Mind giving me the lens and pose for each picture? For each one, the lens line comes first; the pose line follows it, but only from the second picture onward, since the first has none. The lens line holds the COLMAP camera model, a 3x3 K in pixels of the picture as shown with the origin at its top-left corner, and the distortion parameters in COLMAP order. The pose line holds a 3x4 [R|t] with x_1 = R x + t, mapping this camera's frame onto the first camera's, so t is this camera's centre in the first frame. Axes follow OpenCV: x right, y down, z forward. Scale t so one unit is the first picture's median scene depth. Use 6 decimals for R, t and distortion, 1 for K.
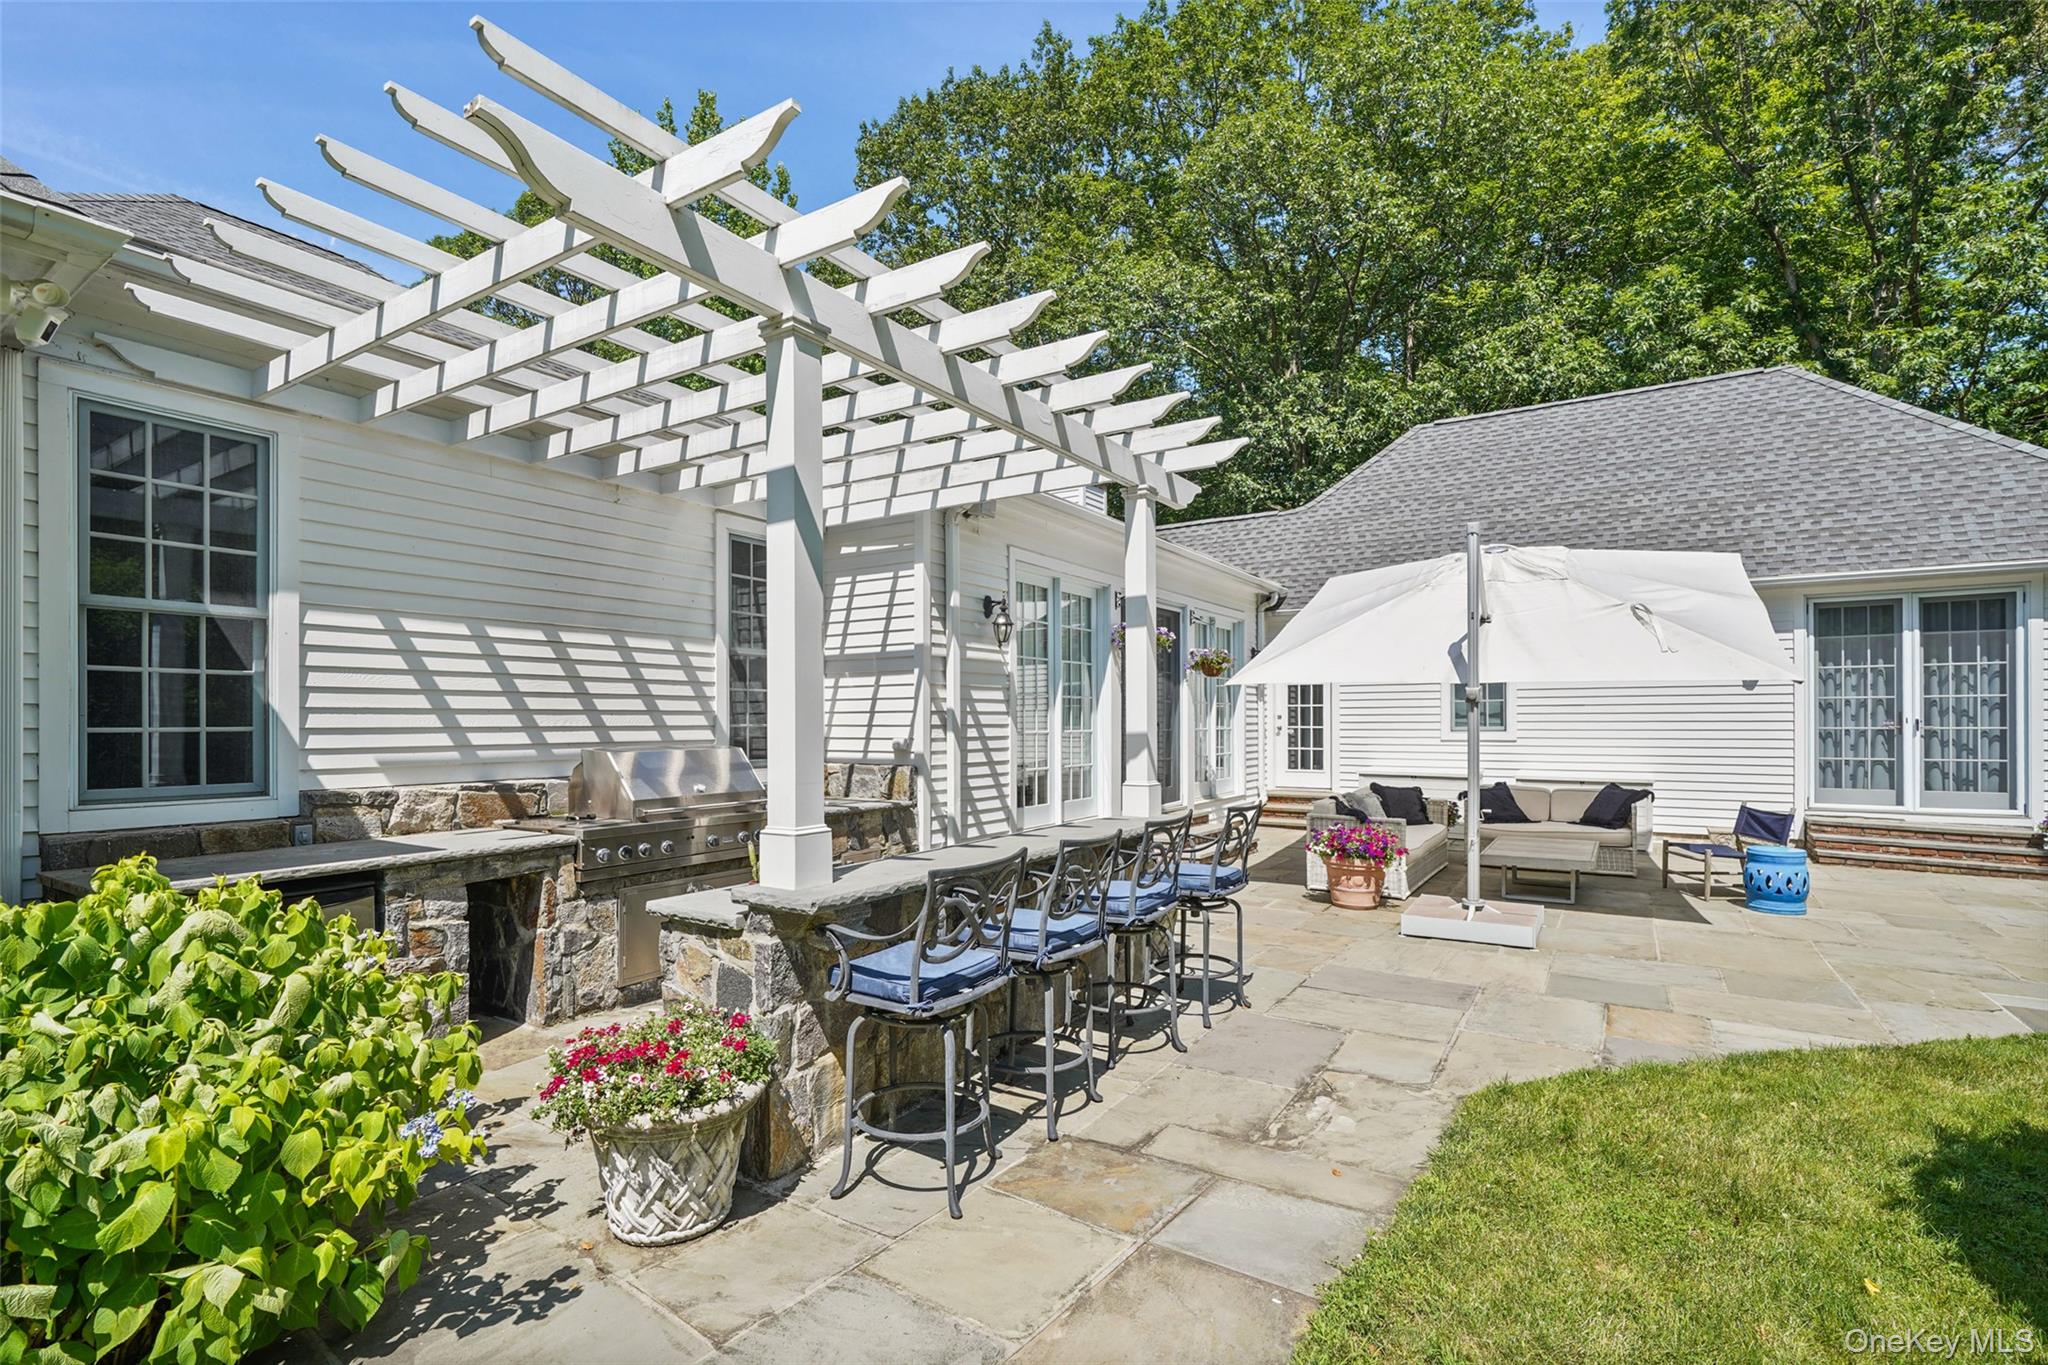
lens RADIAL K [[935.6, 0, 1025.9], [0, 935.6, 698.5], [0, 0, 1]] dist [0.001504, 0.000844]
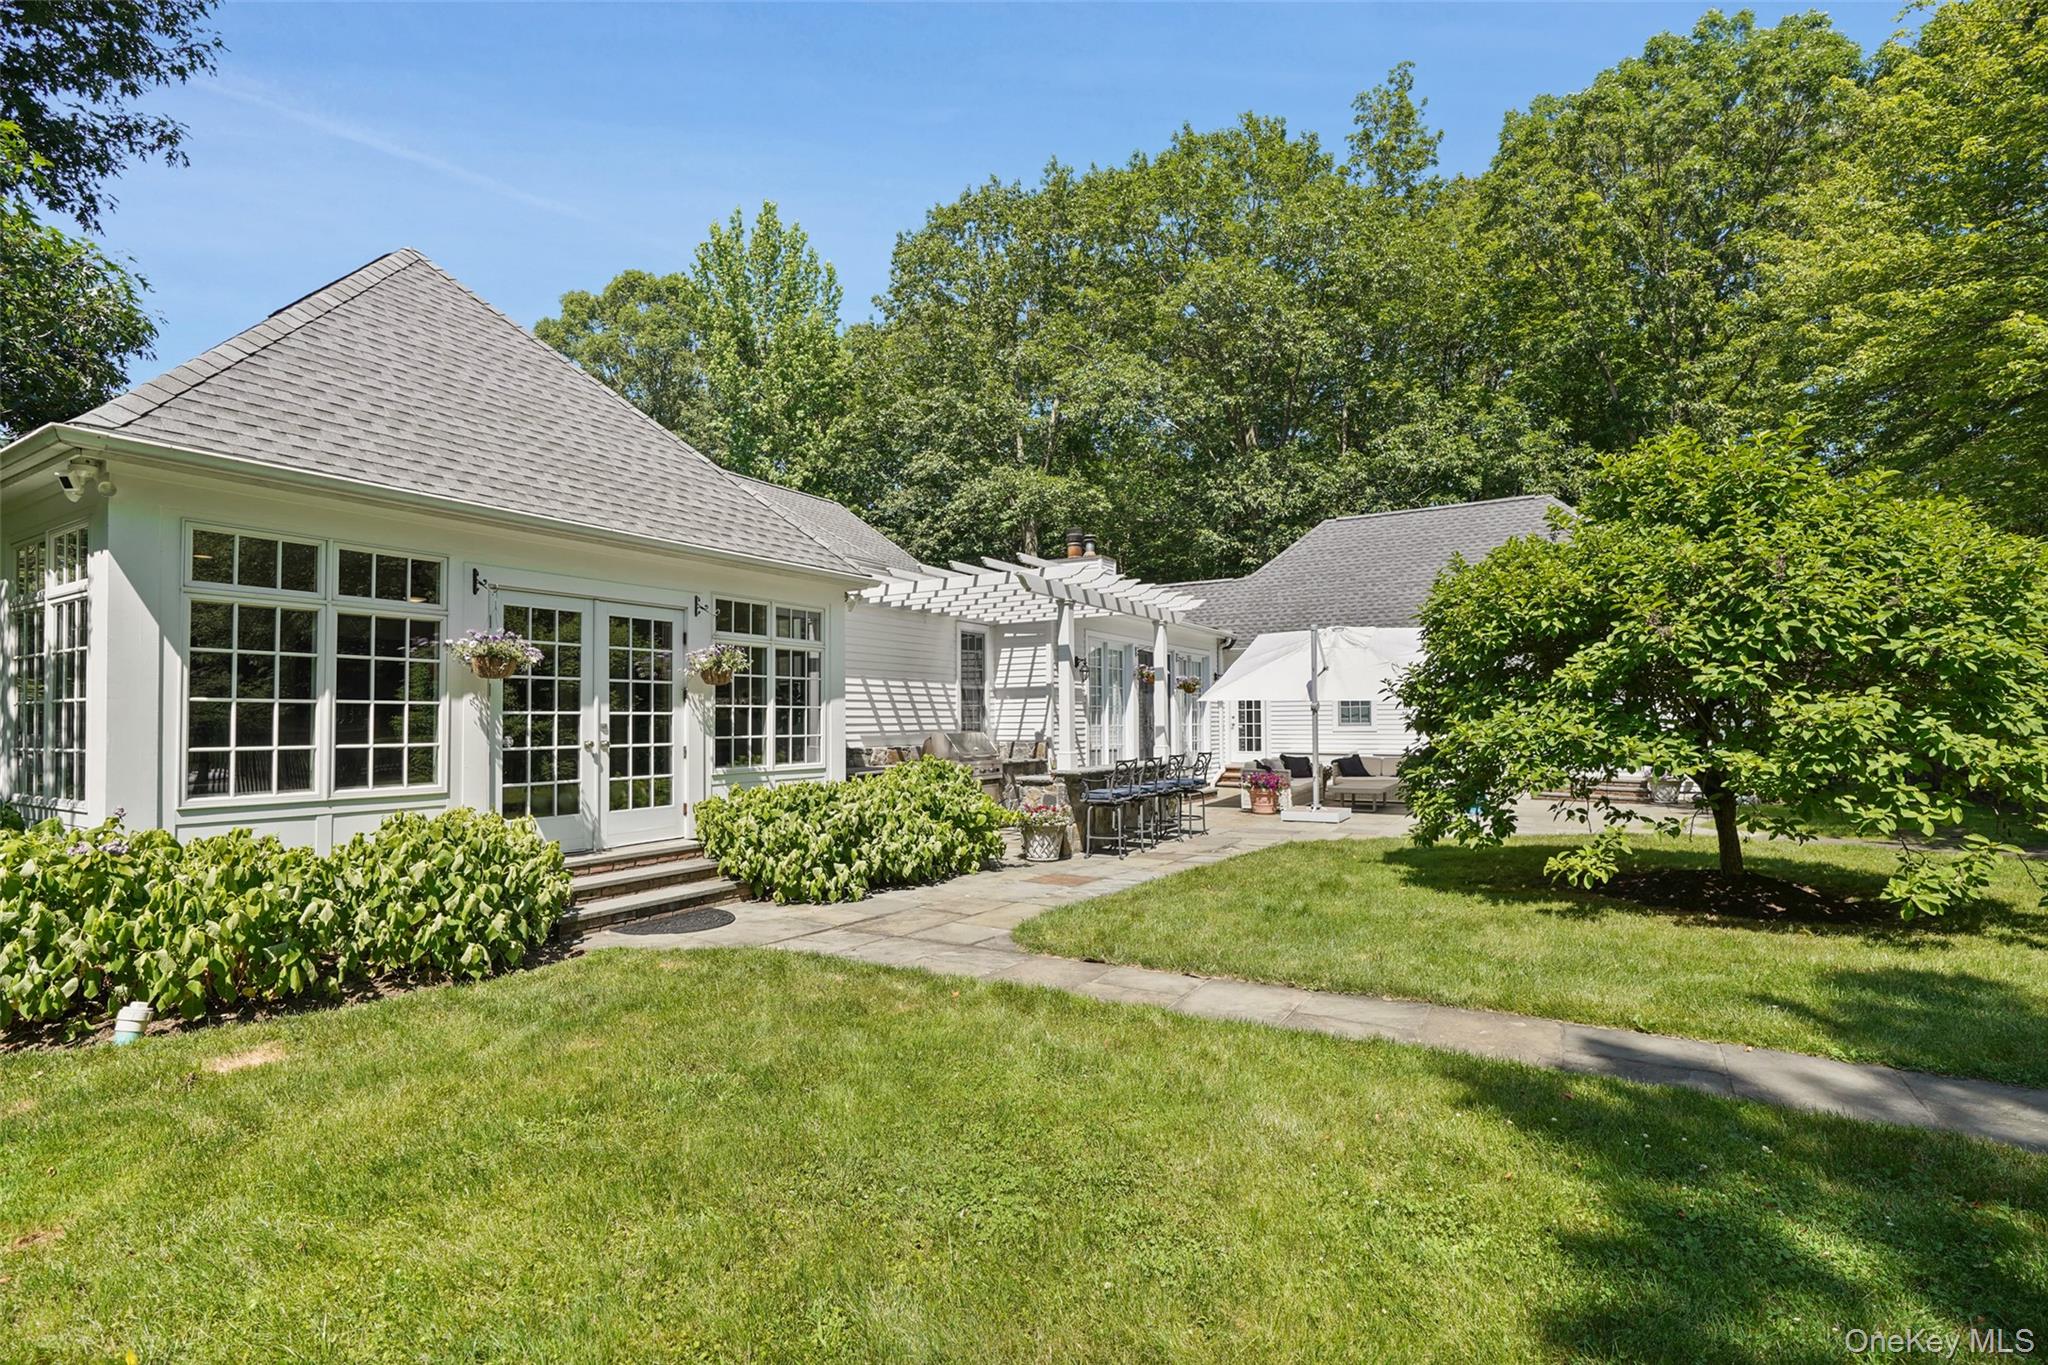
lens RADIAL K [[935.6, 0, 1021.5], [0, 935.6, 685.2], [0, 0, 1]] dist [0.001504, 0.000844]
pose [[0.999723, -0.004070, 0.023172, -0.137577], [0.004417, 0.999878, -0.014955, -0.014184], [-0.023109, 0.015053, 0.999620, -0.651343]]
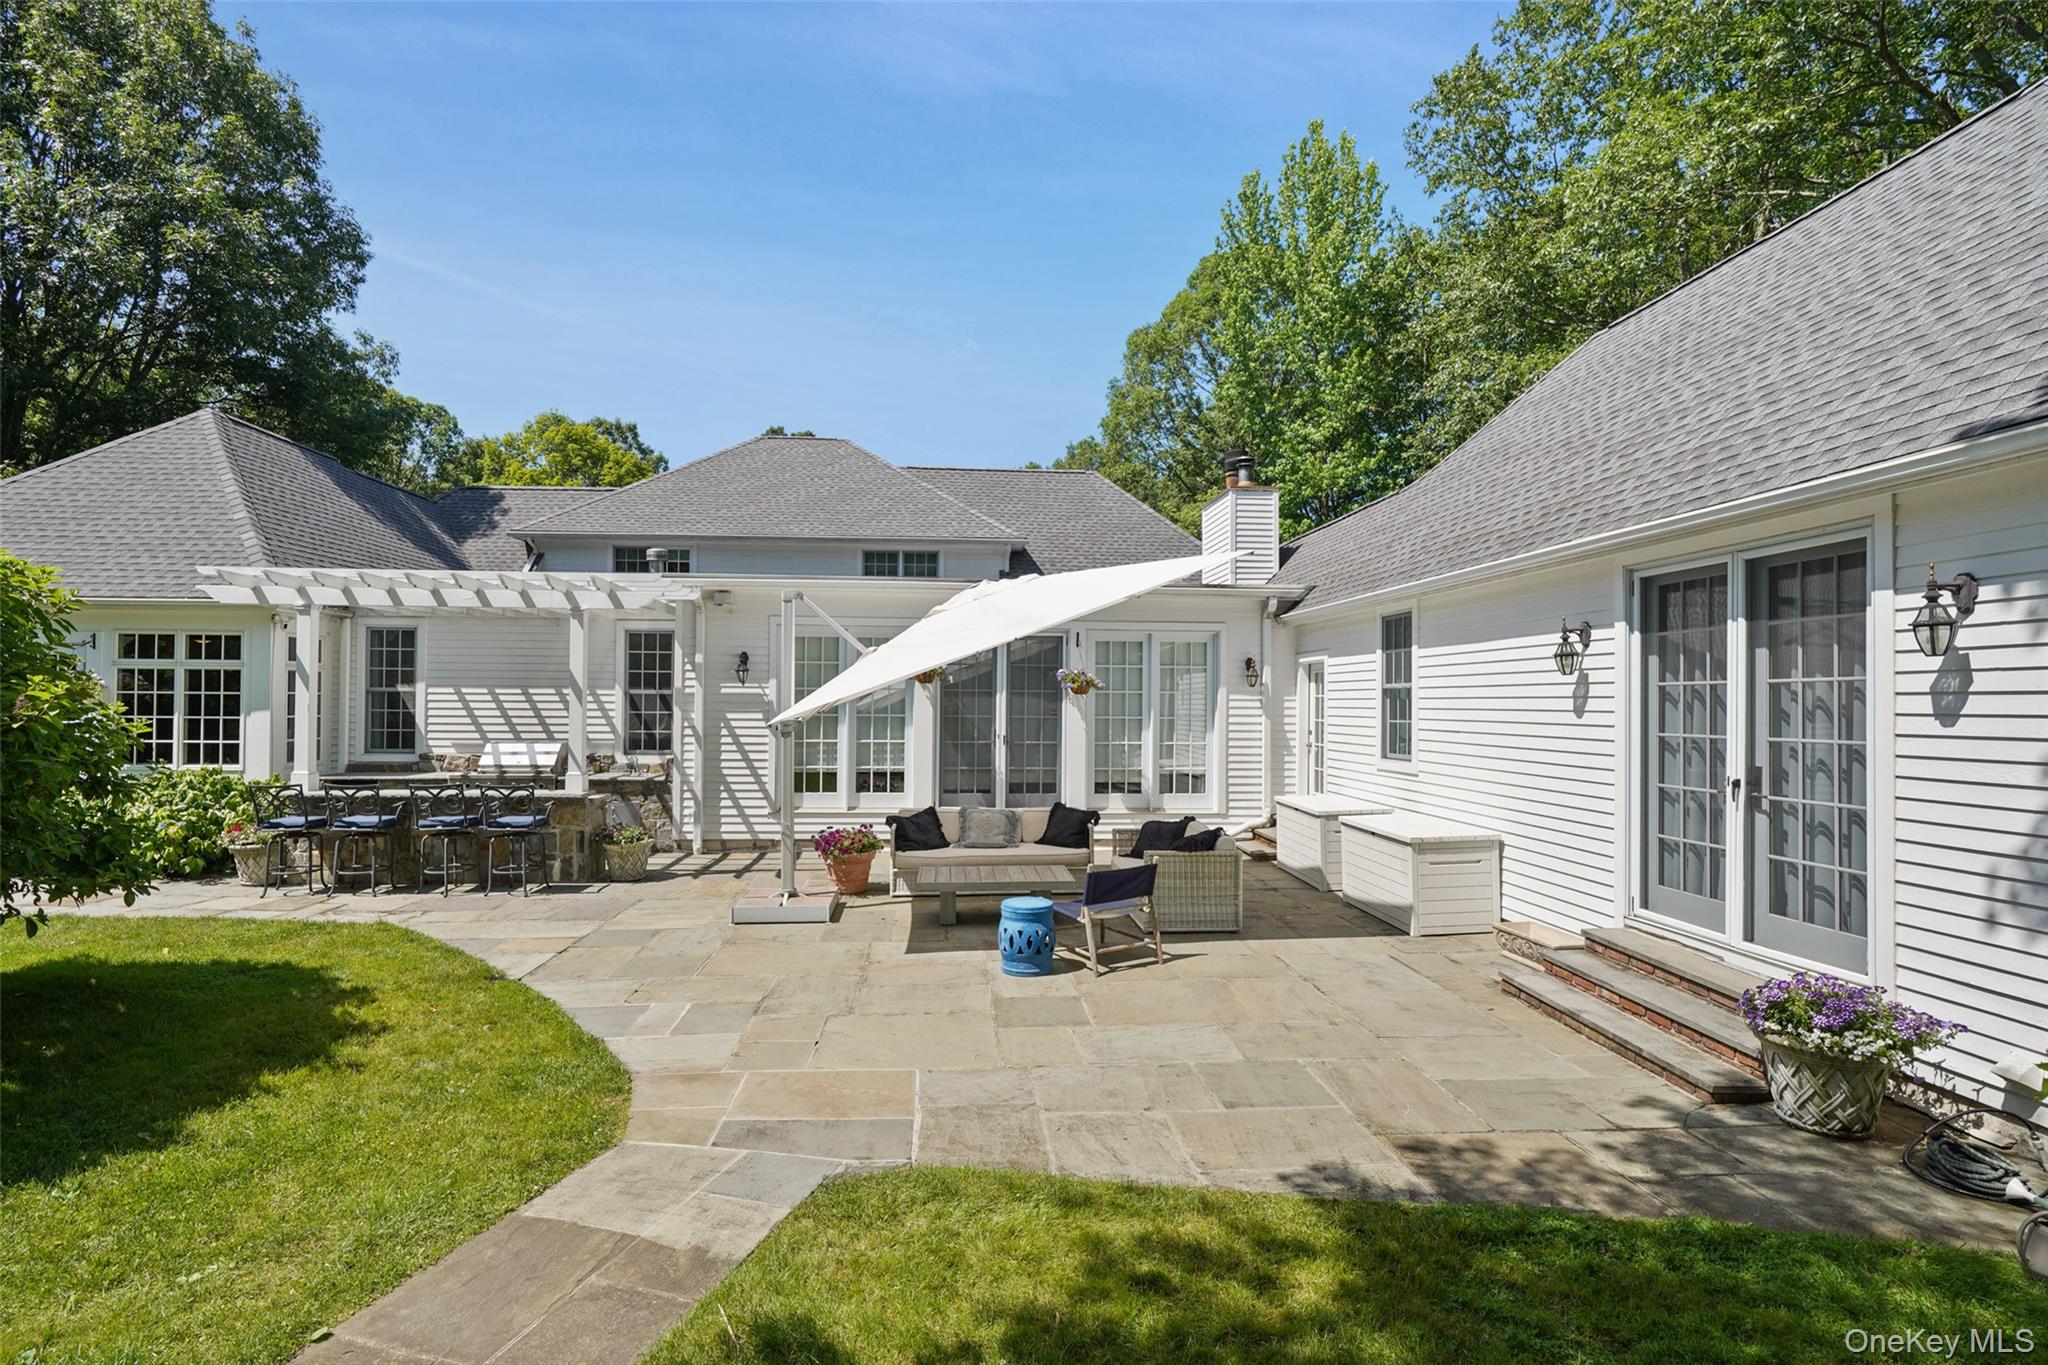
lens RADIAL K [[935.6, 0, 1020.5], [0, 935.6, 682.7], [0, 0, 1]] dist [0.001504, 0.000844]
pose [[0.603946, -0.009625, -0.796967, 1.634977], [0.008159, 0.999949, -0.005893, -0.051222], [0.796984, -0.002943, 0.603994, 0.476267]]
